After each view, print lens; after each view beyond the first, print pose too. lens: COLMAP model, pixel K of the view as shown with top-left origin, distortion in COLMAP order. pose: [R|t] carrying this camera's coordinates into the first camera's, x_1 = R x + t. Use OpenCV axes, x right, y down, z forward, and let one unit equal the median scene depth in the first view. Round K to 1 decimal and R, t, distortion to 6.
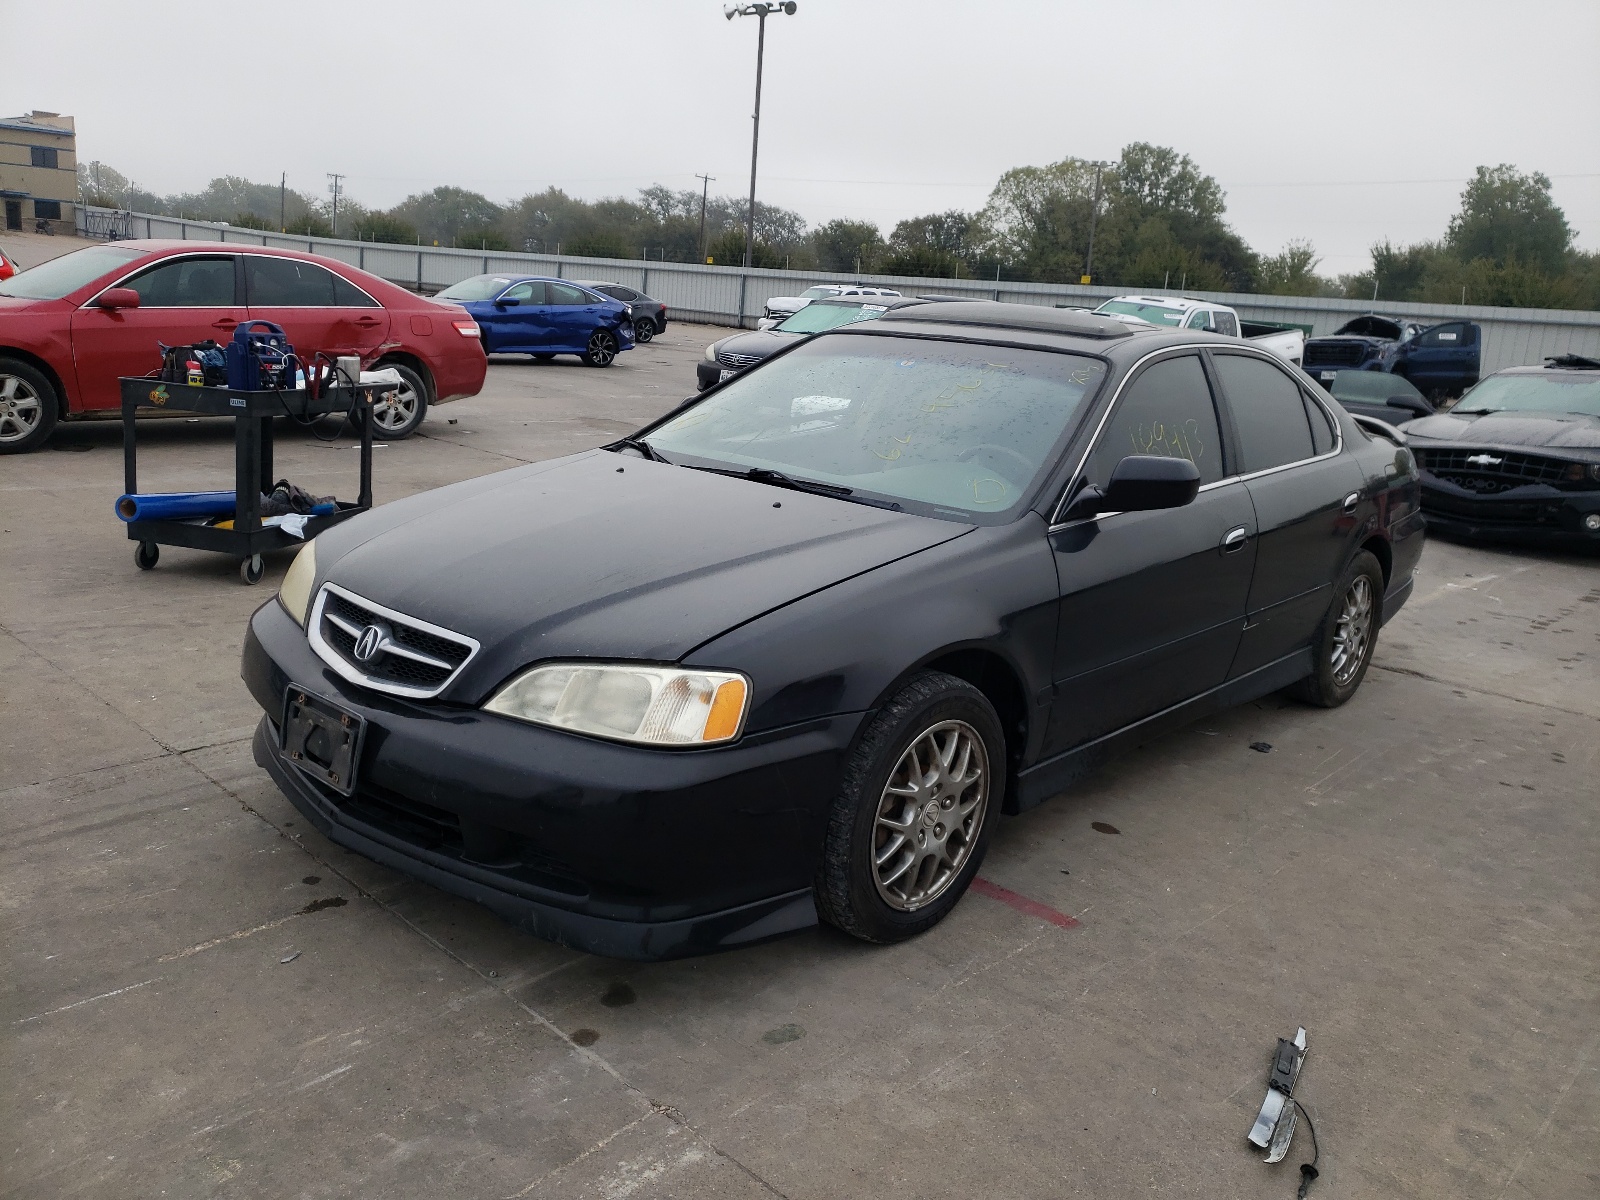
lens RADIAL K [[1242.1, 0, 794.4], [0, 1242.1, 605.6], [0, 0, 1]] dist [-0.001245, 0.002771]
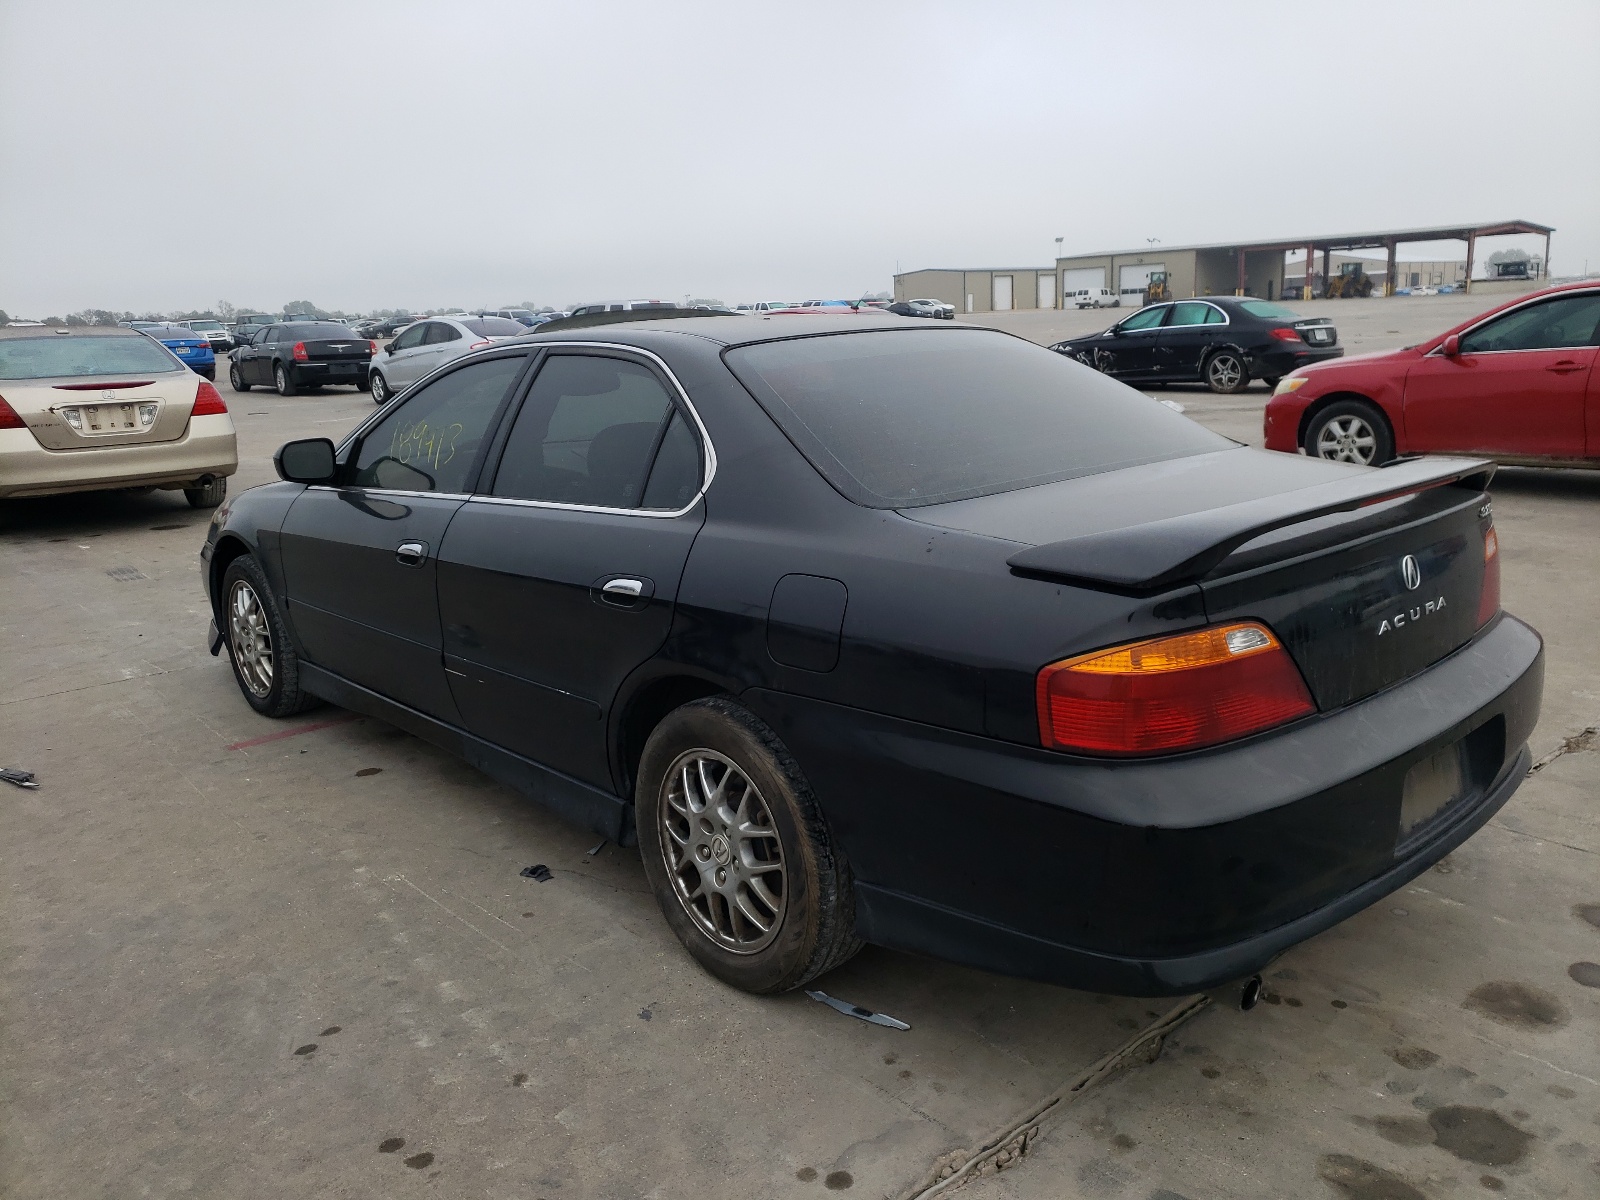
lens RADIAL K [[1253.3, 0, 793.8], [0, 1253.3, 536.4], [0, 0, 1]] dist [0.017762, 0.003667]
pose [[-0.093680, 0.104915, -0.990059, 0.568305], [-0.217215, 0.968322, 0.123164, -0.109171], [0.971618, 0.226594, -0.067923, 0.601982]]
